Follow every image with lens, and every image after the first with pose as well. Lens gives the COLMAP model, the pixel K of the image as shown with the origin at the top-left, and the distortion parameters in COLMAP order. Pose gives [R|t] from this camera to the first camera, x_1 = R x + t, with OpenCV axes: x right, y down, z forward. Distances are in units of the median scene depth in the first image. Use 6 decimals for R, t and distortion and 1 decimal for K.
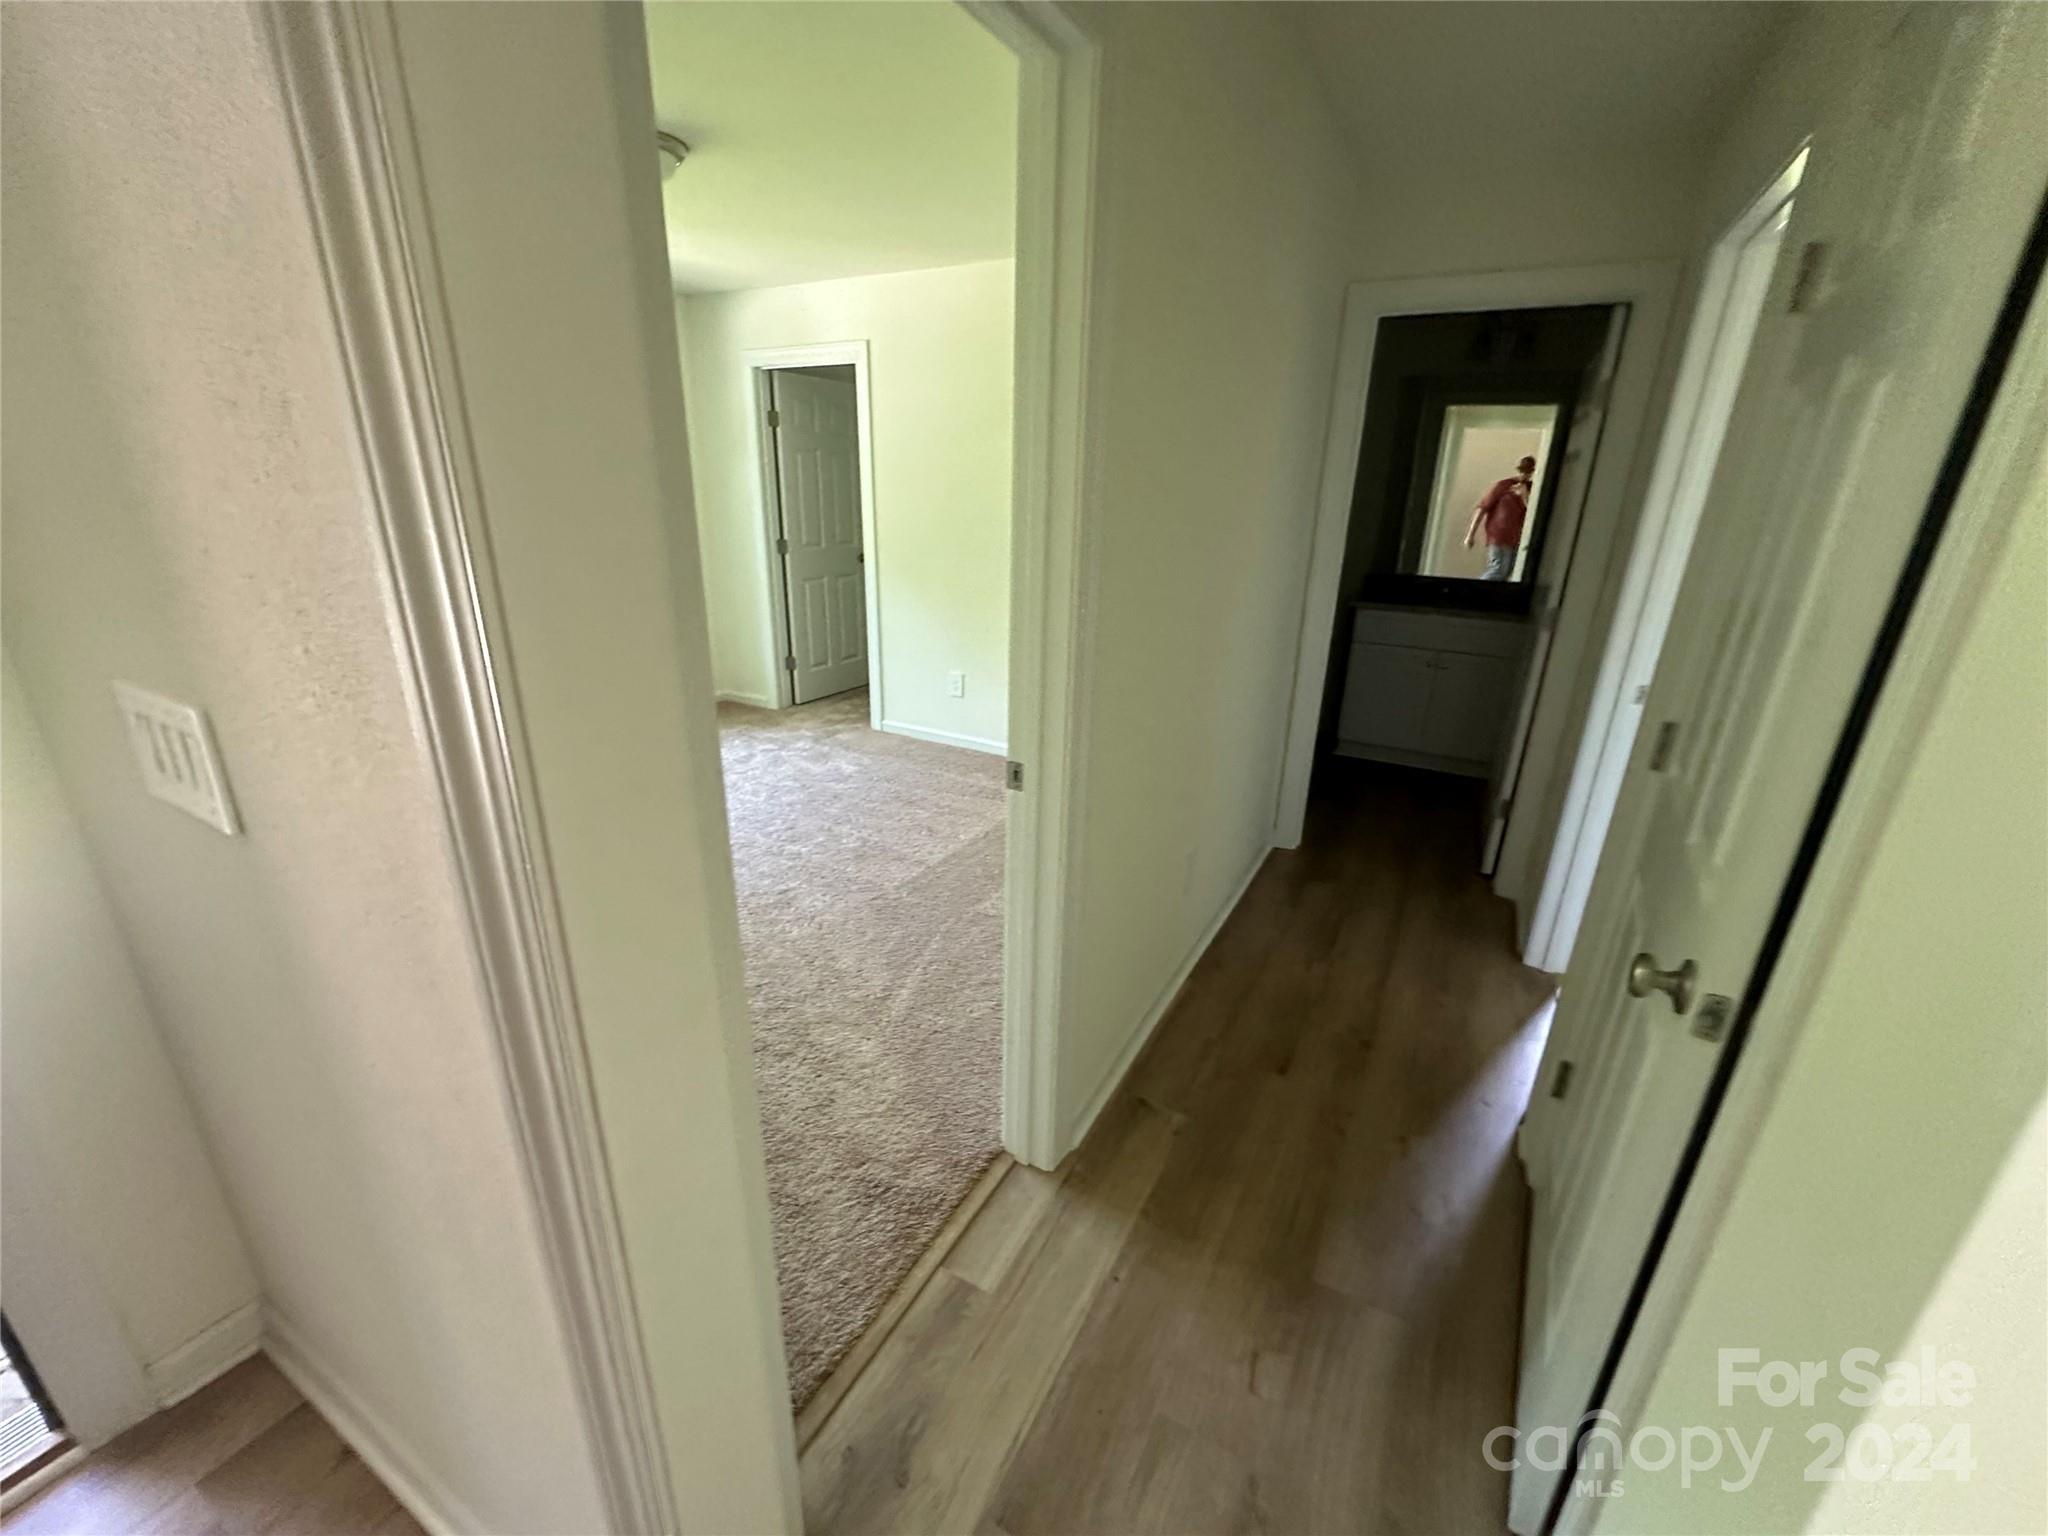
lens RADIAL K [[818.5, 0, 1022.8], [0, 818.5, 769.0], [0, 0, 1]] dist [-0.004104, 0.000815]
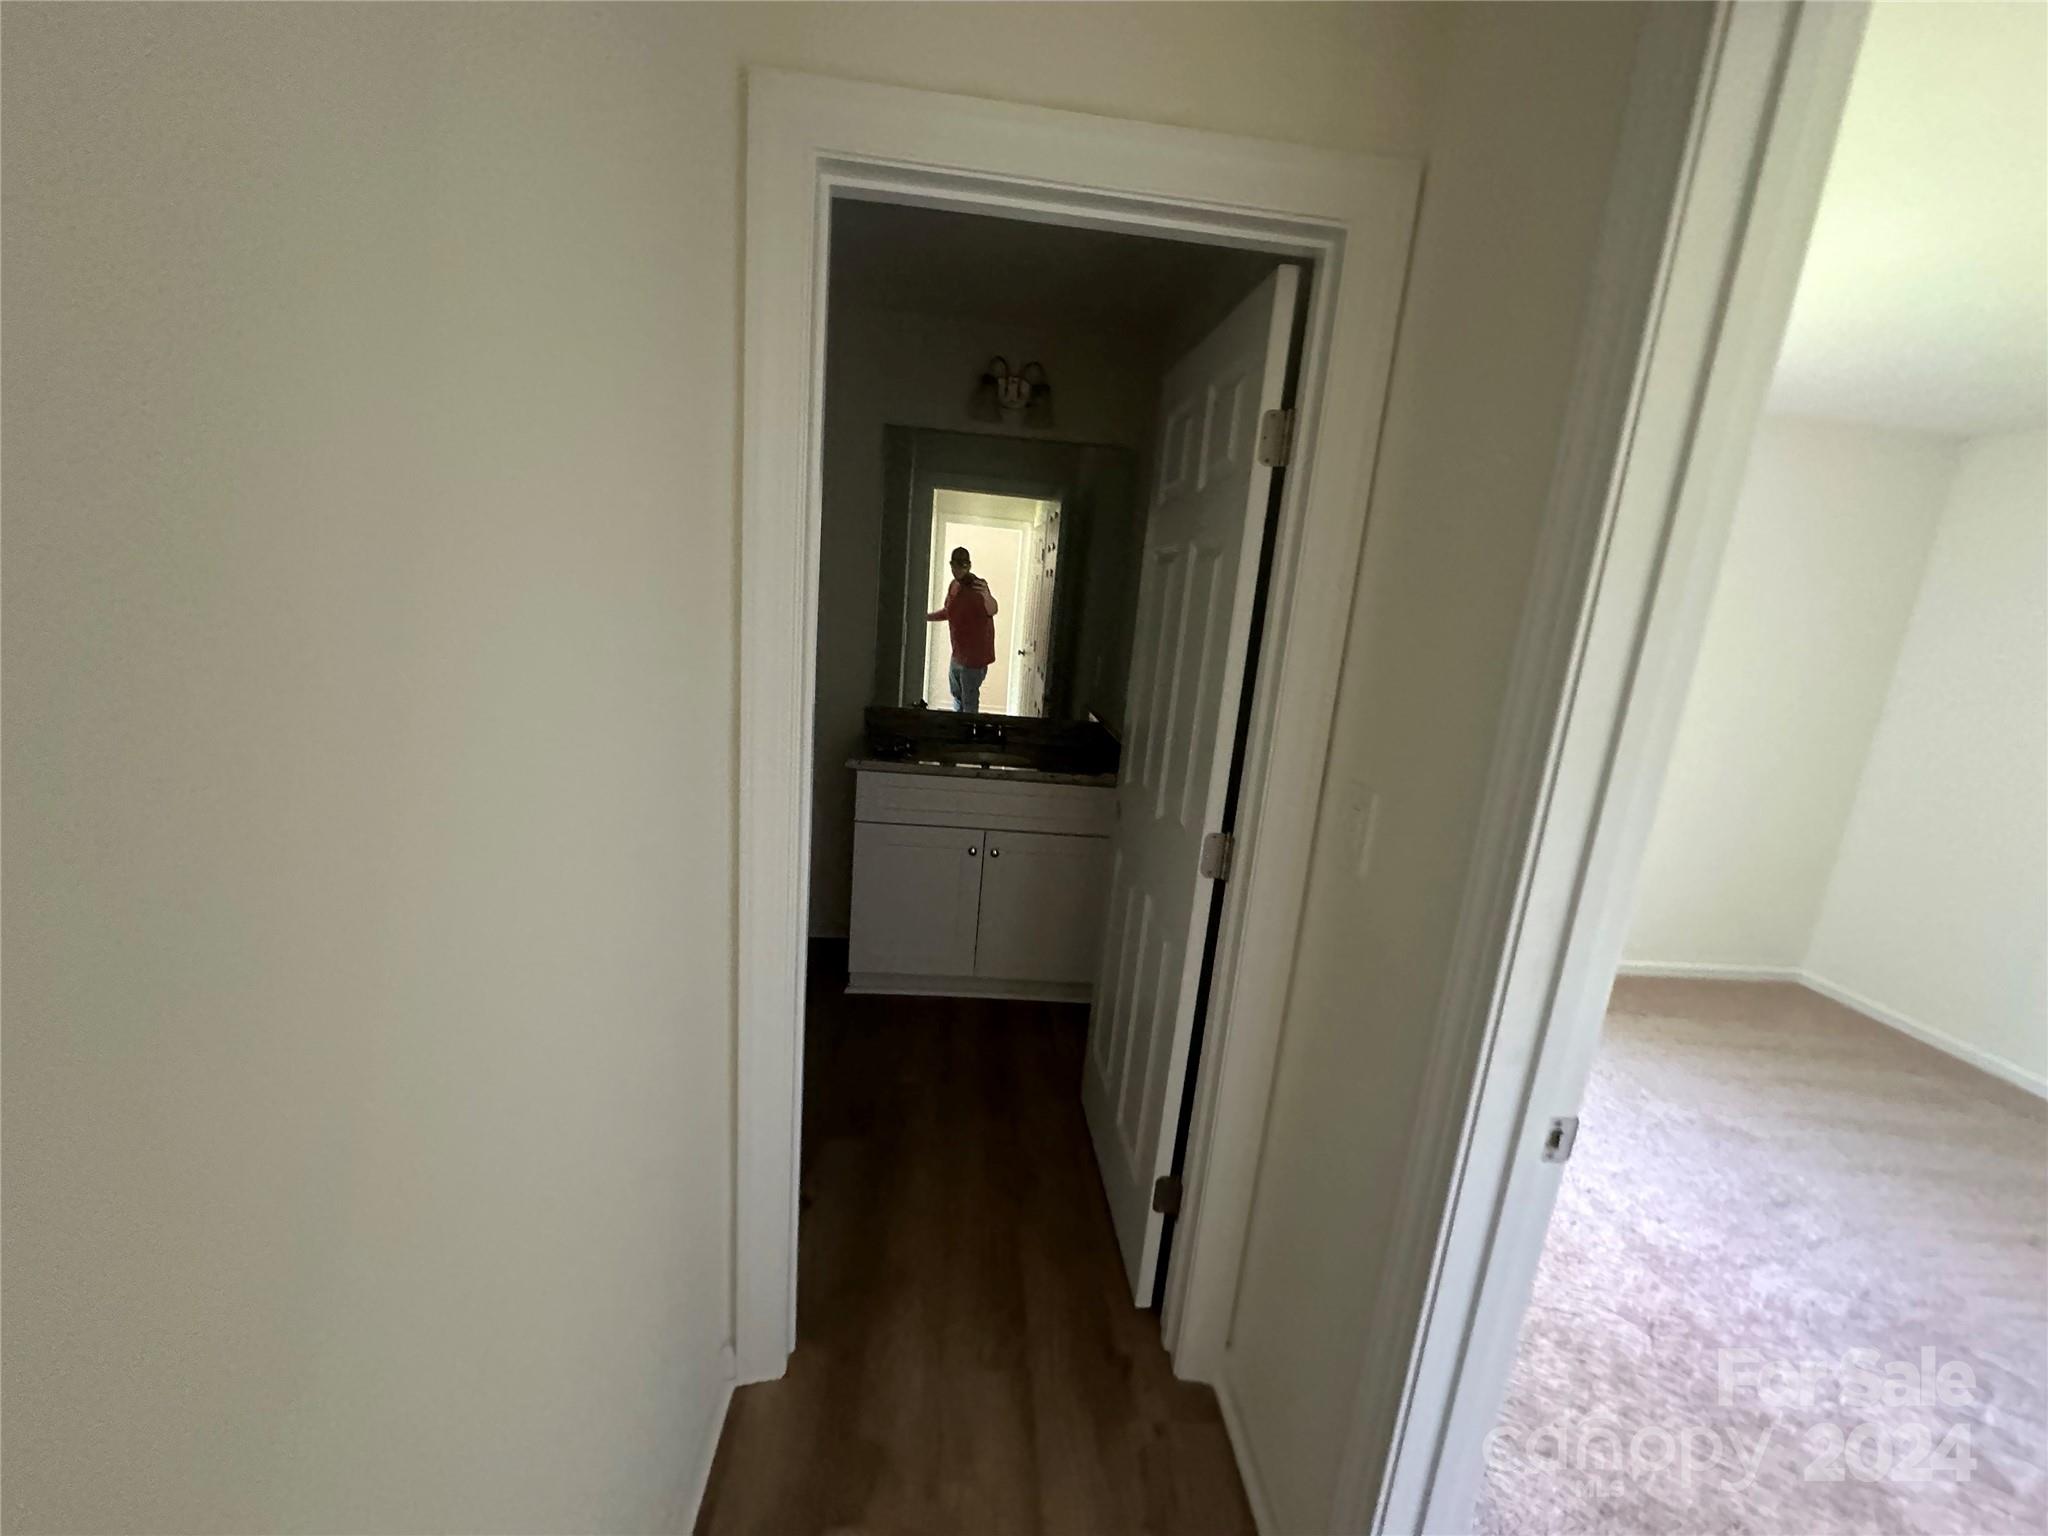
lens RADIAL K [[818.5, 0, 1022.8], [0, 818.5, 769.0], [0, 0, 1]] dist [-0.004104, 0.000815]
pose [[0.835279, -0.071596, 0.545145, 0.234407], [0.123327, 0.990619, -0.058862, -0.195538], [-0.535817, 0.116397, 0.836273, 0.550038]]
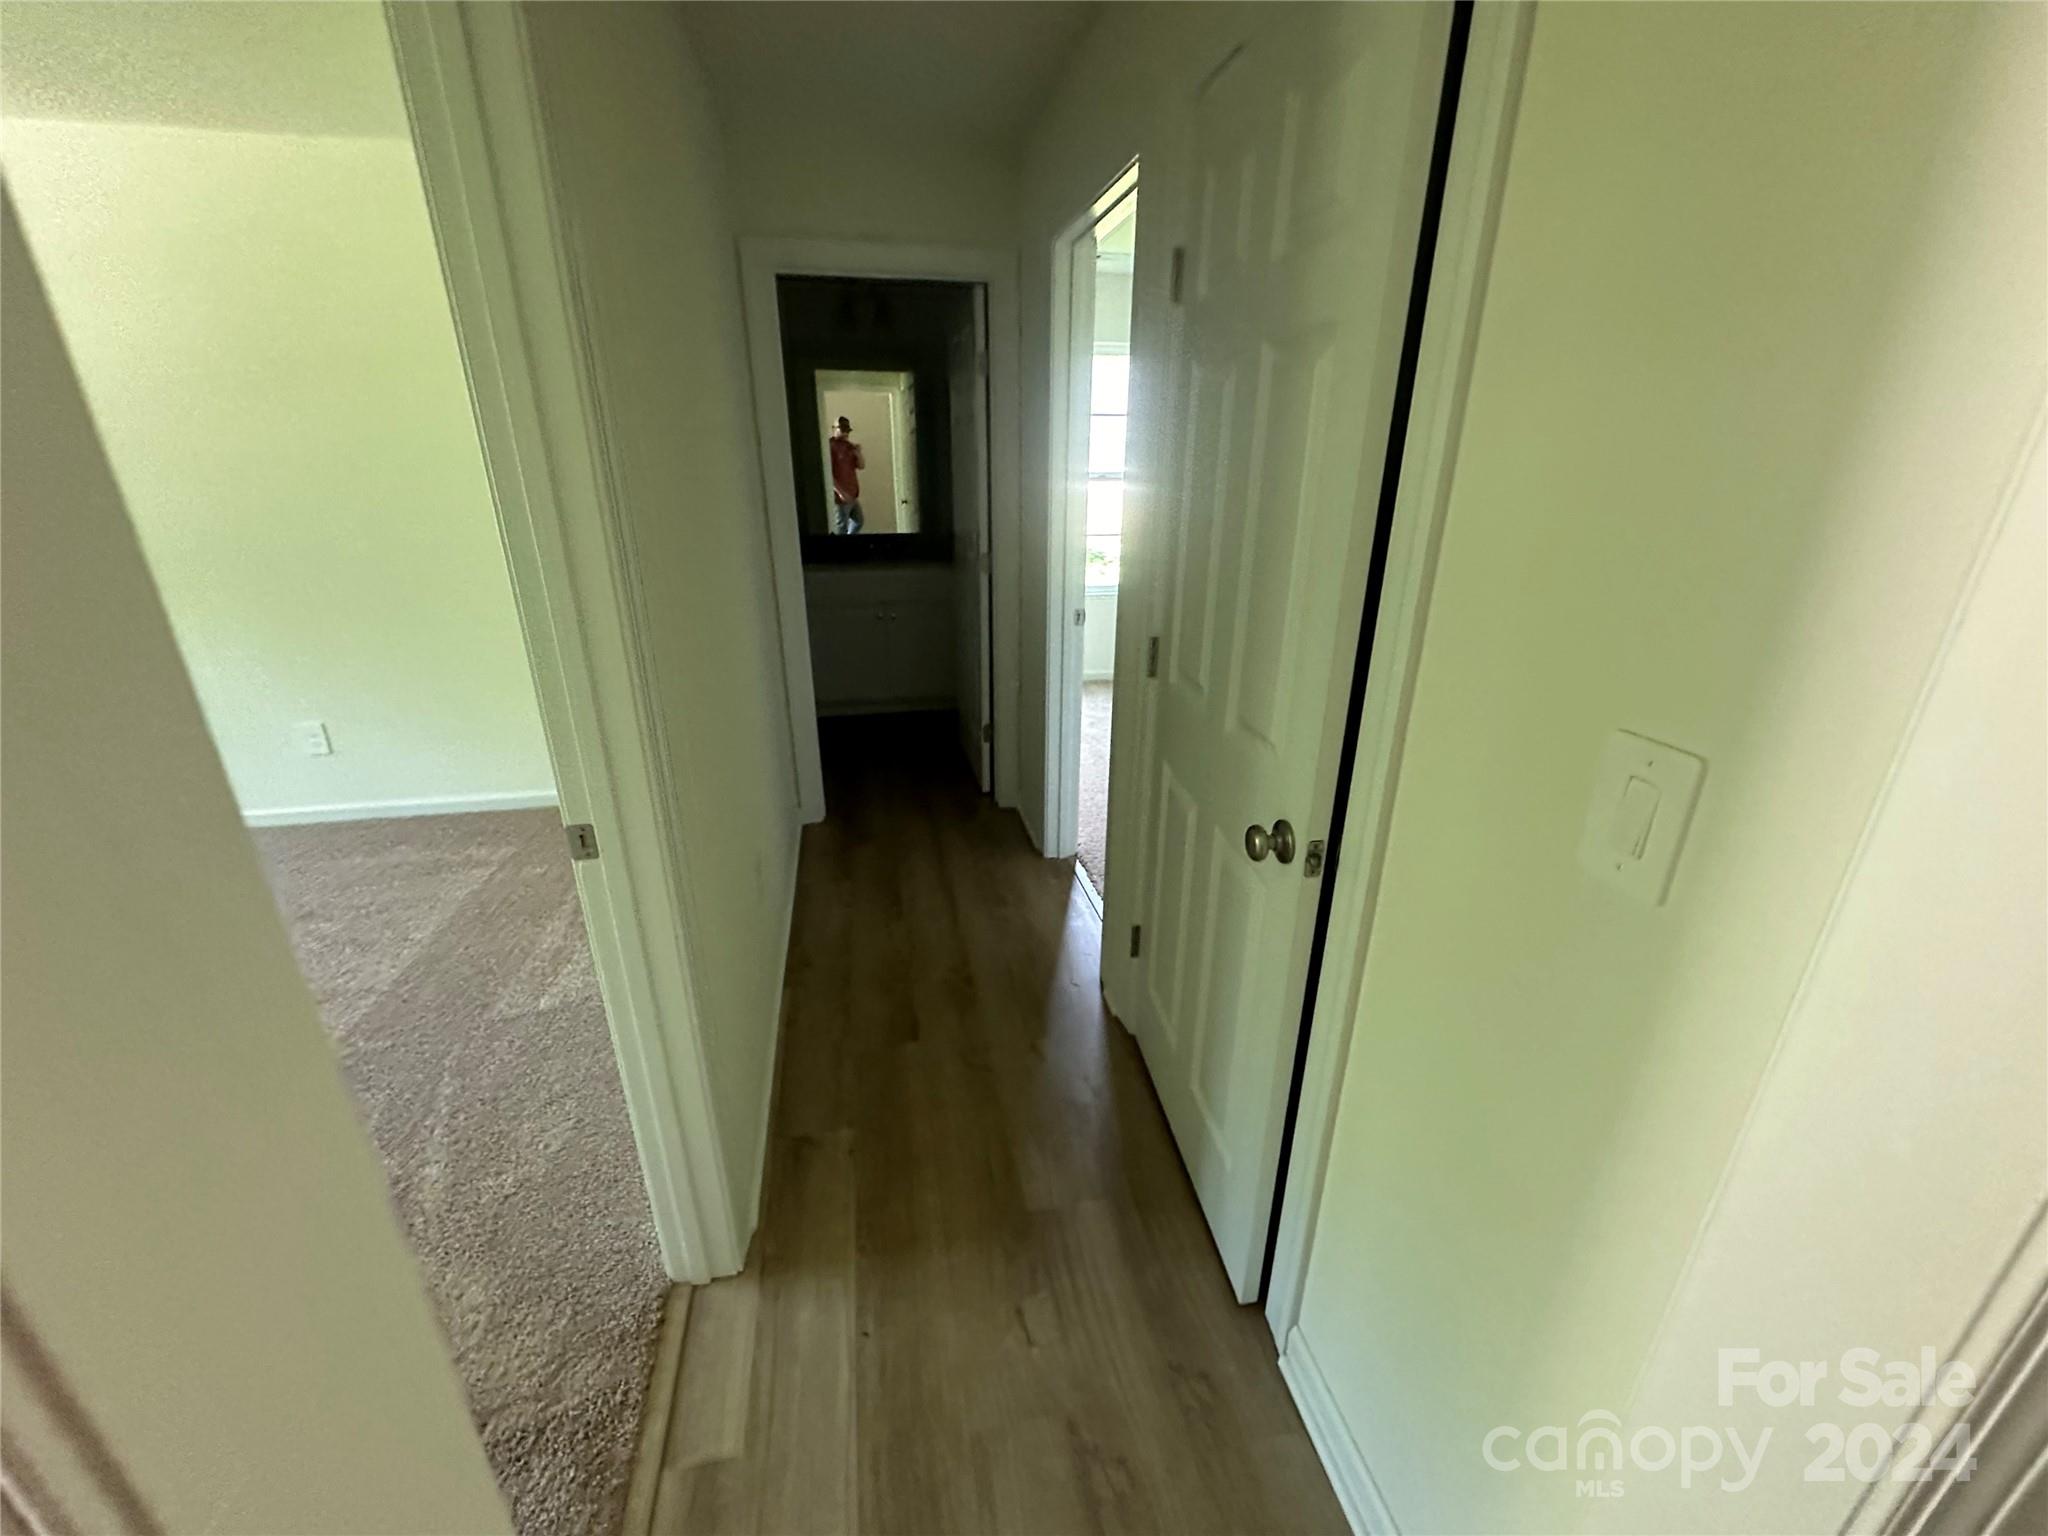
lens RADIAL K [[818.5, 0, 1022.8], [0, 818.5, 769.0], [0, 0, 1]] dist [-0.004104, 0.000815]
pose [[0.758350, -0.256375, 0.599314, -0.066305], [0.232959, 0.965283, 0.118151, -0.025022], [-0.608798, 0.050016, 0.791747, 0.067346]]
